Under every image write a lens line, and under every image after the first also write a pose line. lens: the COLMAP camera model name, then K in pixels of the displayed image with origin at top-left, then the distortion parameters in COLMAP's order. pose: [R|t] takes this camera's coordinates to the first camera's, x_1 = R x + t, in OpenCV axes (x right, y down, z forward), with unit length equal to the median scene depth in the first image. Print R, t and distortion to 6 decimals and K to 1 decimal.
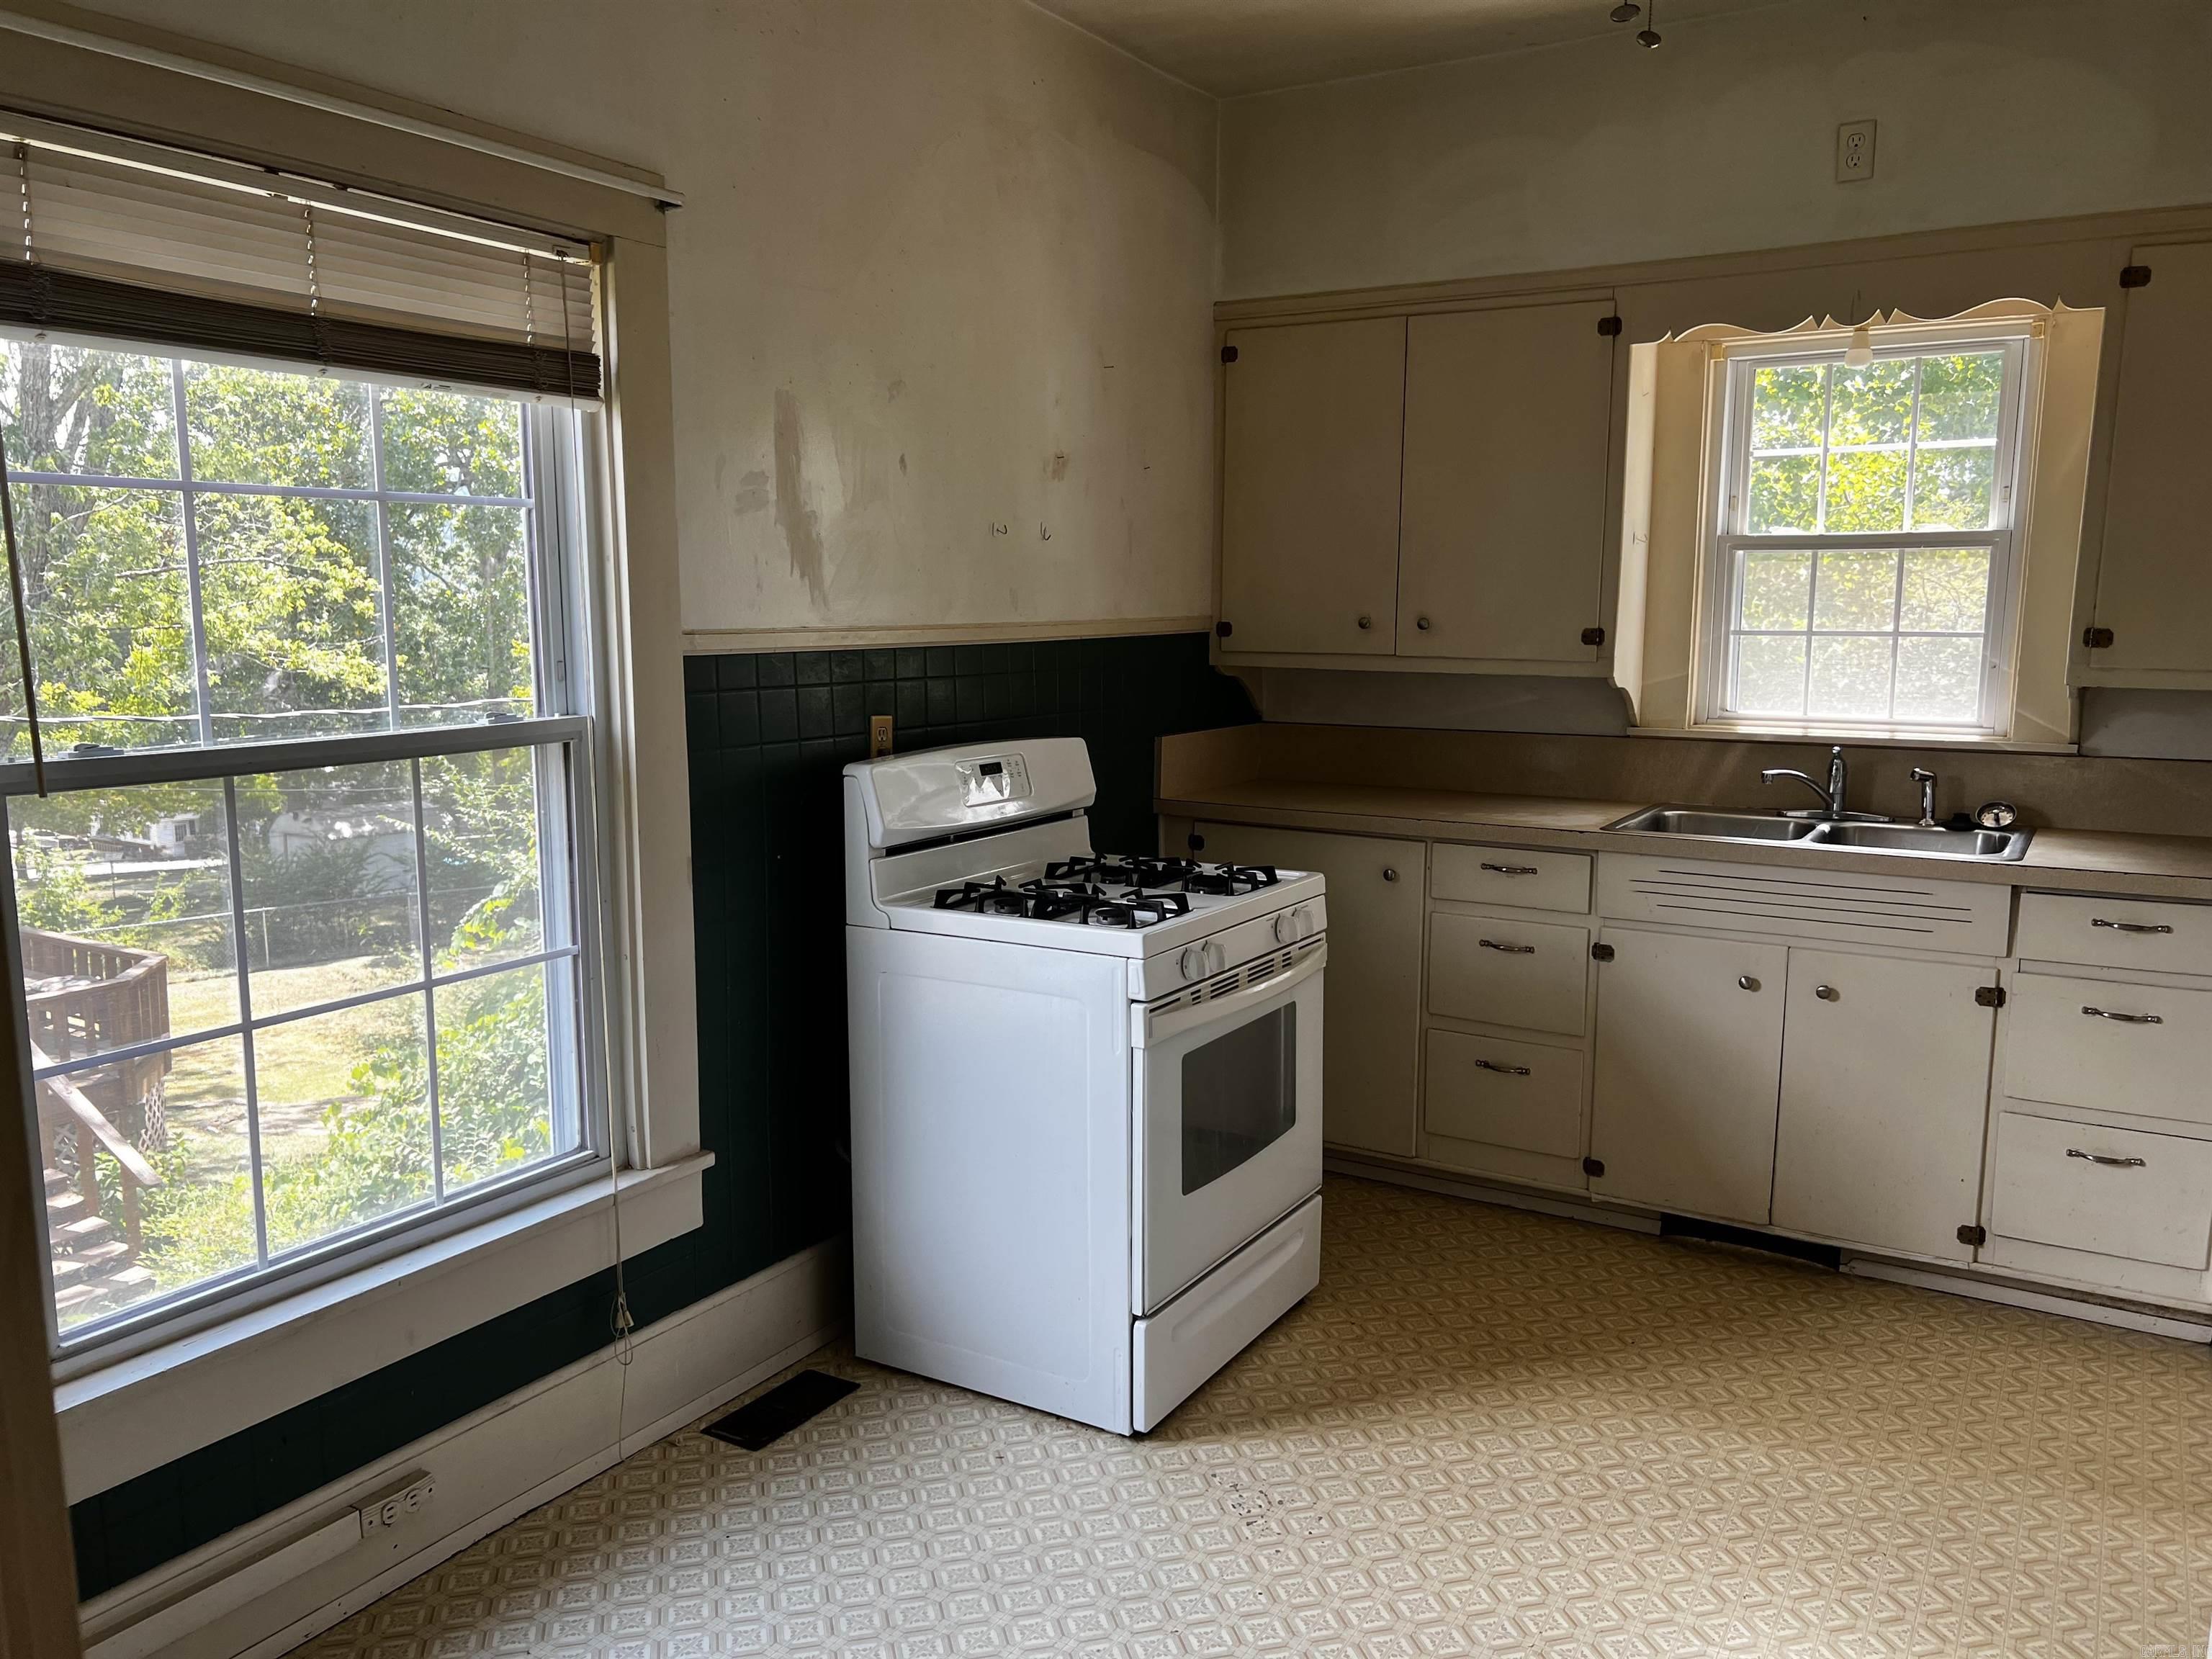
lens RADIAL K [[1669.4, 0, 1097.2], [0, 1669.4, 833.0], [0, 0, 1]] dist [0.053426, -0.062677]
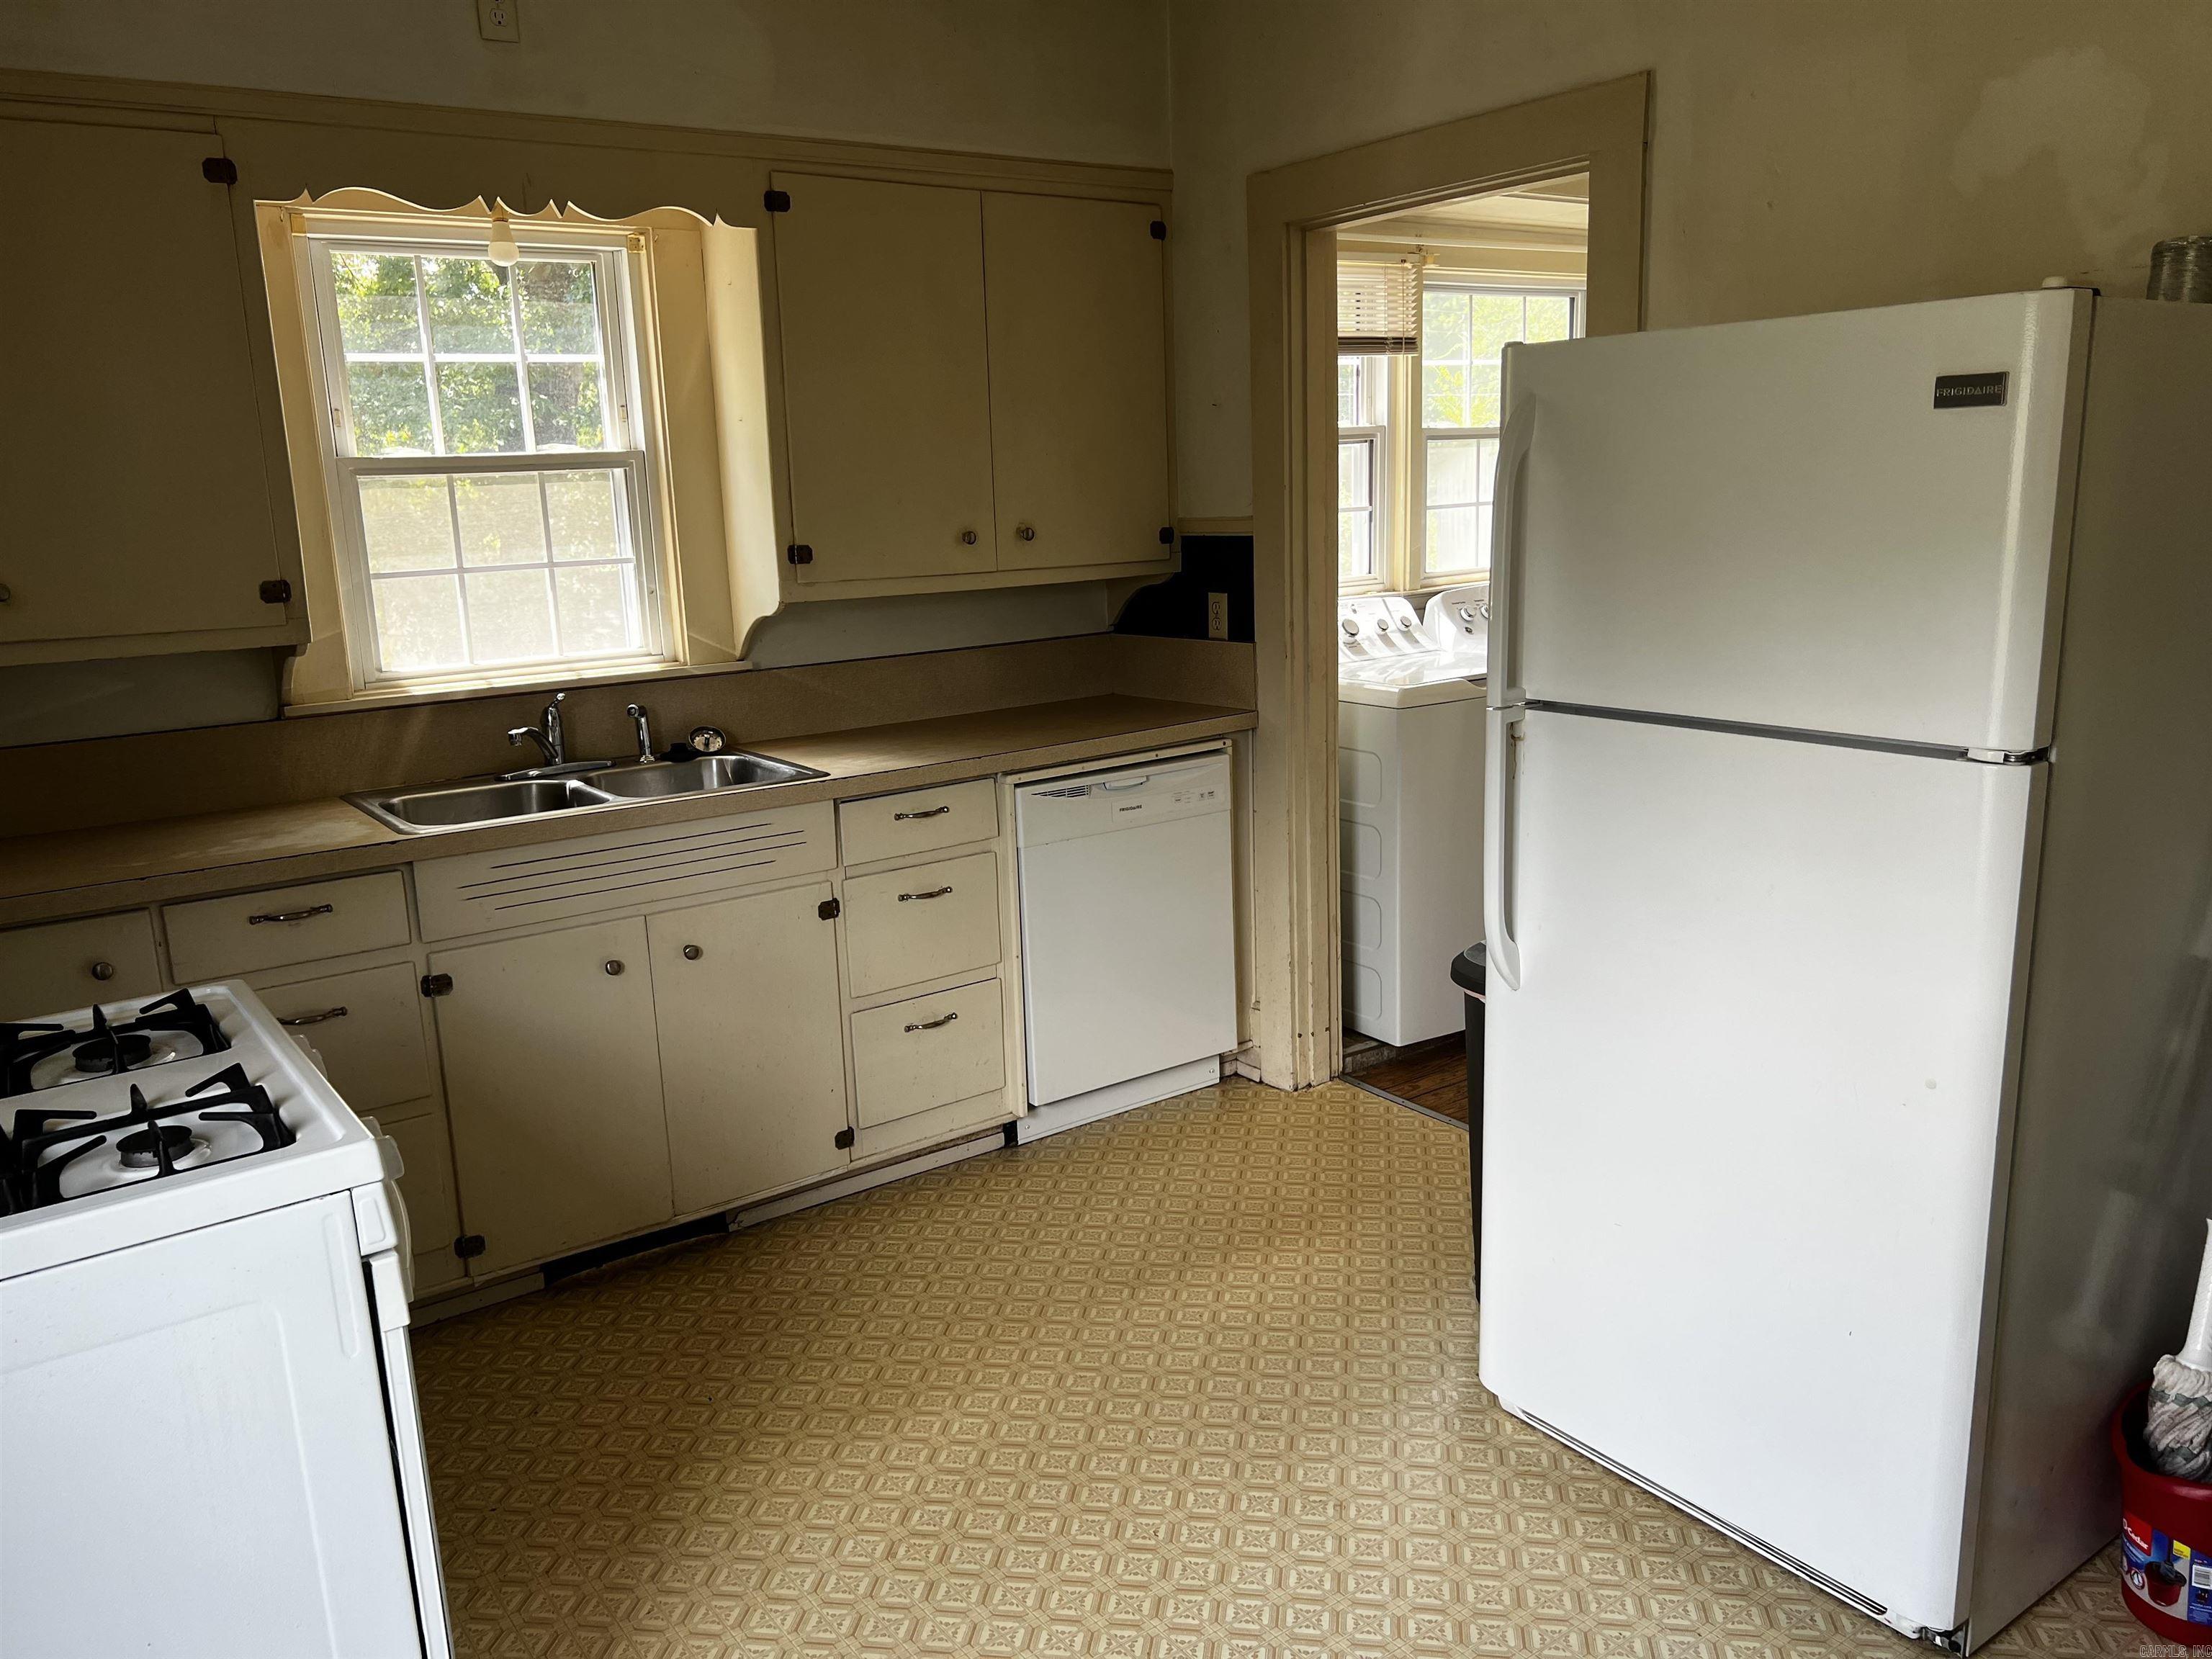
lens RADIAL K [[1669.4, 0, 1098.9], [0, 1669.4, 833.6], [0, 0, 1]] dist [0.053426, -0.062677]
pose [[0.387529, -0.205713, 0.898612, -0.283125], [0.172175, 0.973783, 0.148670, -0.064382], [-0.905636, 0.097105, 0.412788, 0.389212]]
